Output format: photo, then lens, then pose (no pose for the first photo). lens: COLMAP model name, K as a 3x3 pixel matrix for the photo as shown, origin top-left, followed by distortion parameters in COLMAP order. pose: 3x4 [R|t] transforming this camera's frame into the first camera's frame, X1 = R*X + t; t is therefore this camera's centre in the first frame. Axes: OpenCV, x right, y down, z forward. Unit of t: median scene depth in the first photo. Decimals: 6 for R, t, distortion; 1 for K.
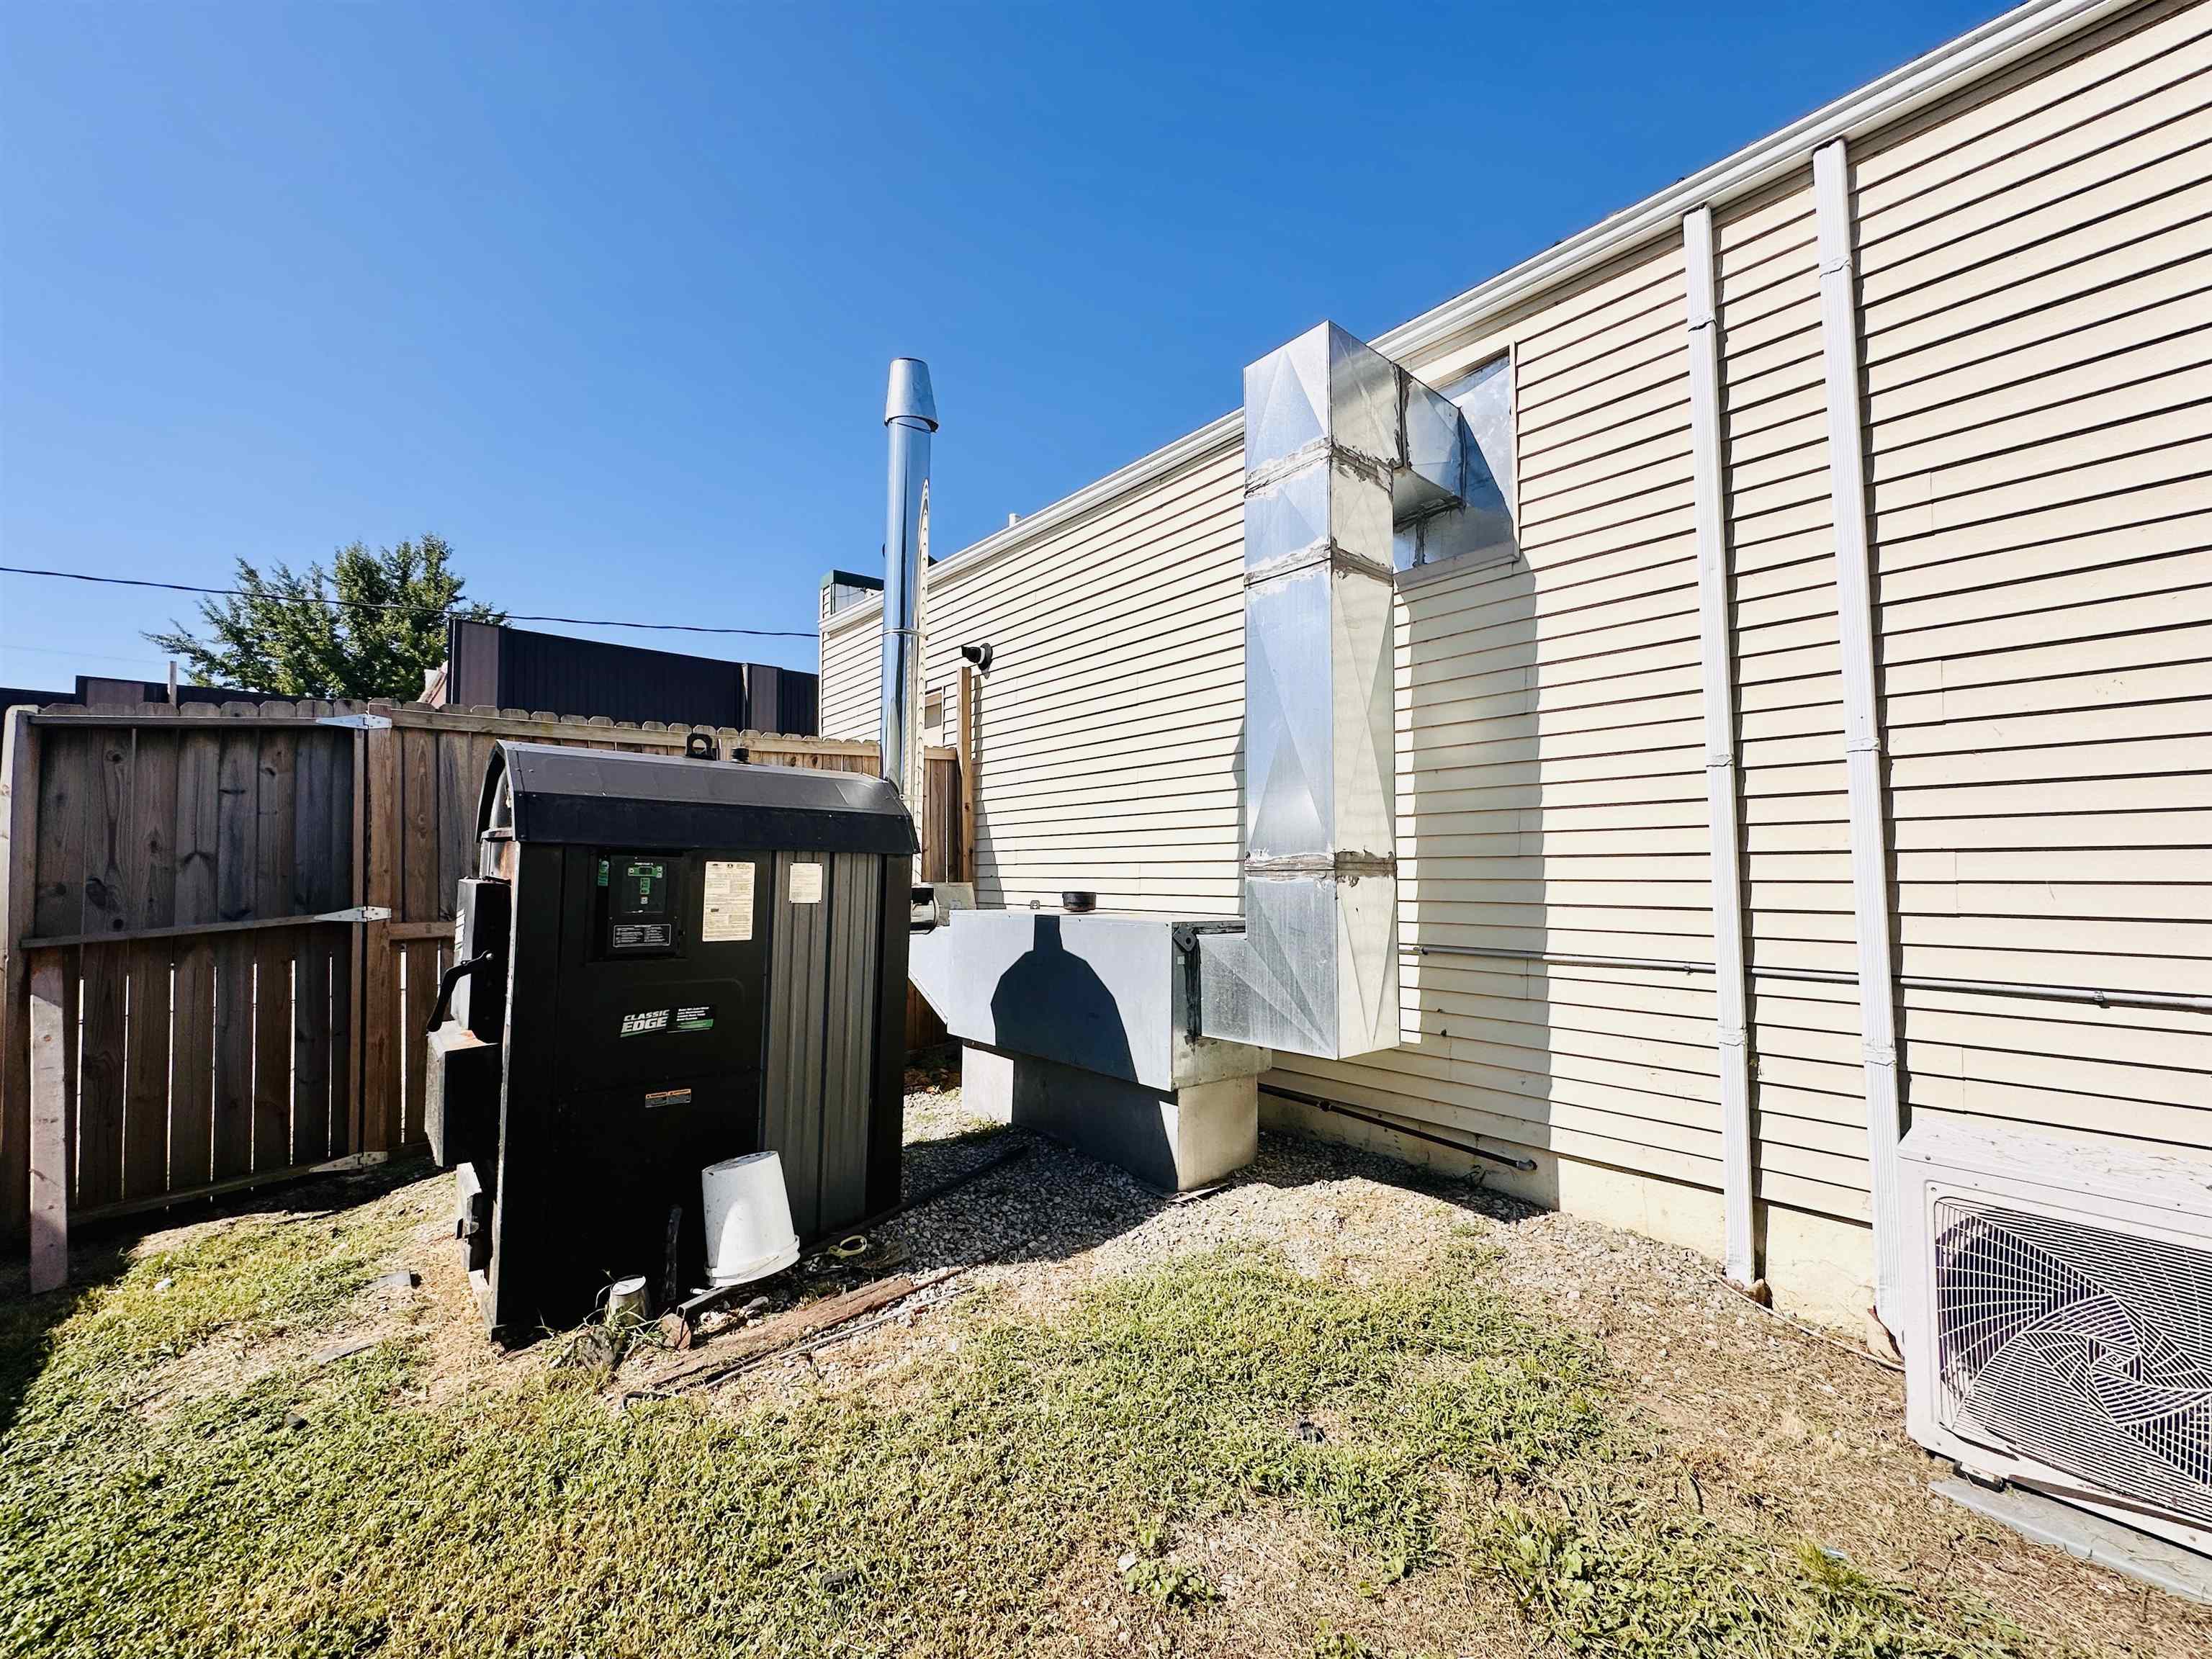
lens RADIAL K [[887.0, 0, 1074.7], [0, 887.0, 830.7], [0, 0, 1]] dist [-0.003032, 0.000158]
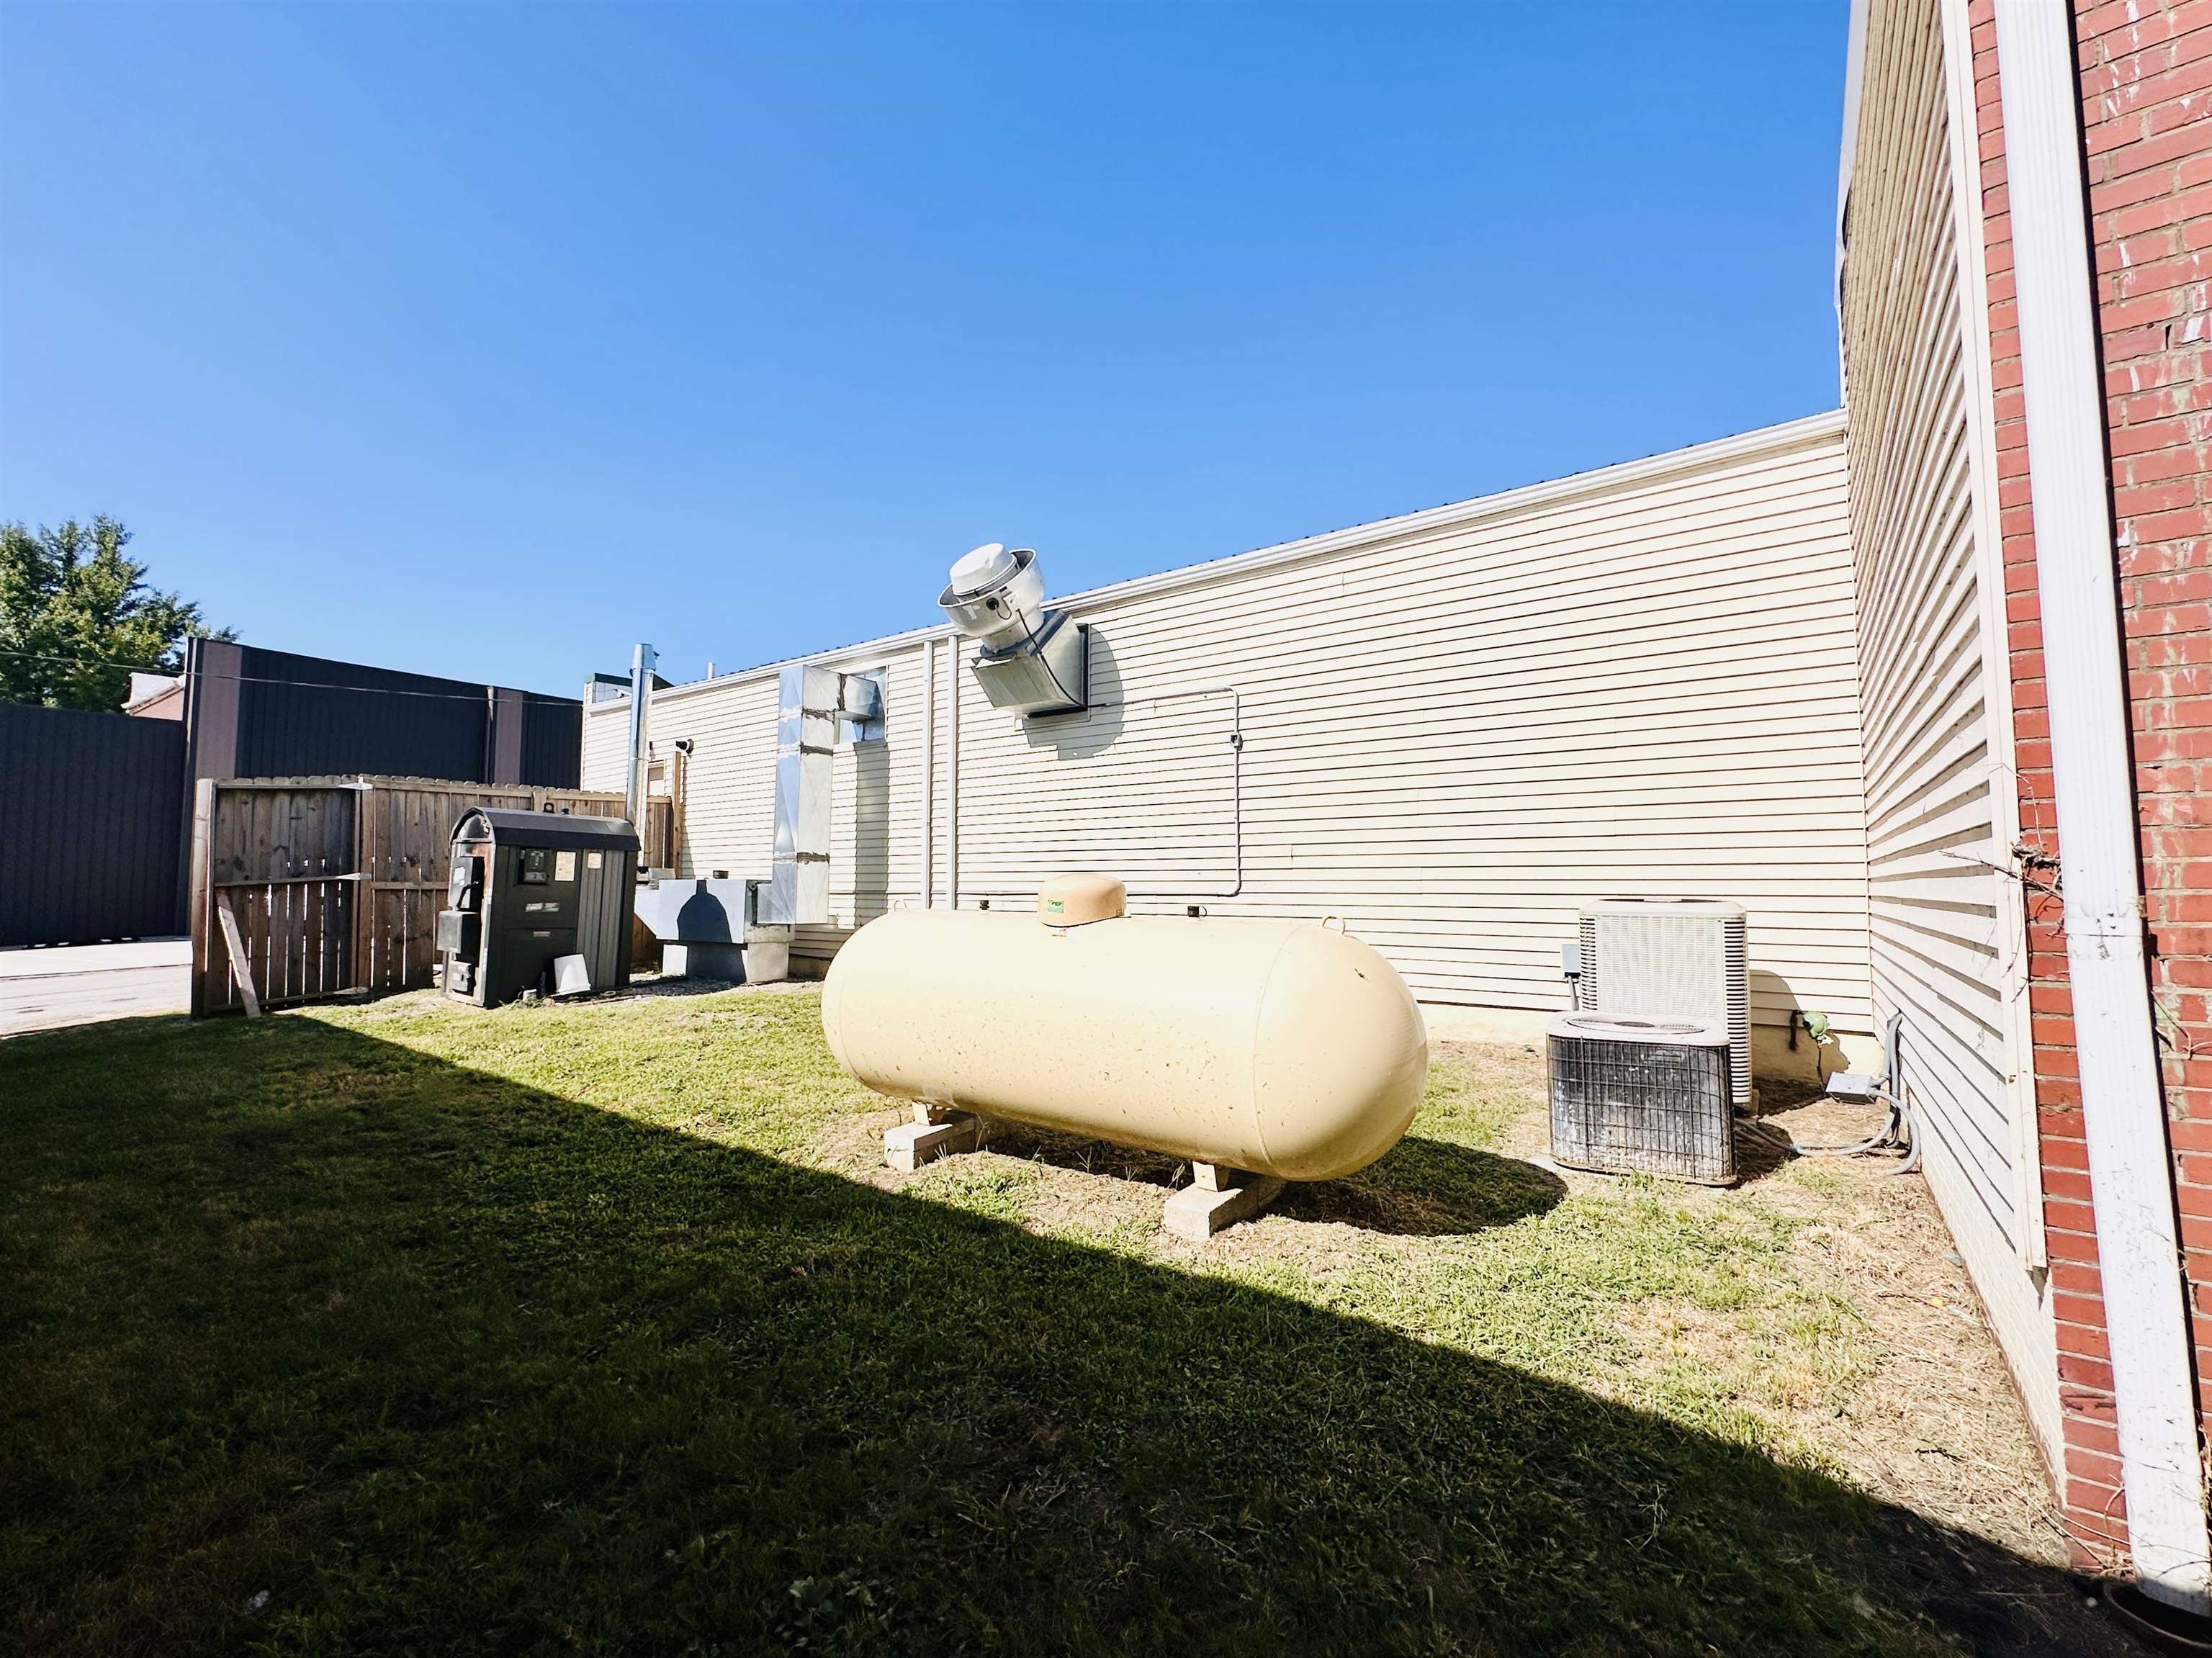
lens RADIAL K [[887.0, 0, 1074.7], [0, 887.0, 830.2], [0, 0, 1]] dist [-0.003032, 0.000158]
pose [[0.966520, 0.021888, 0.255658, 0.347462], [-0.017500, 0.999658, -0.019427, -0.006337], [-0.255995, 0.014302, 0.966572, -1.646568]]
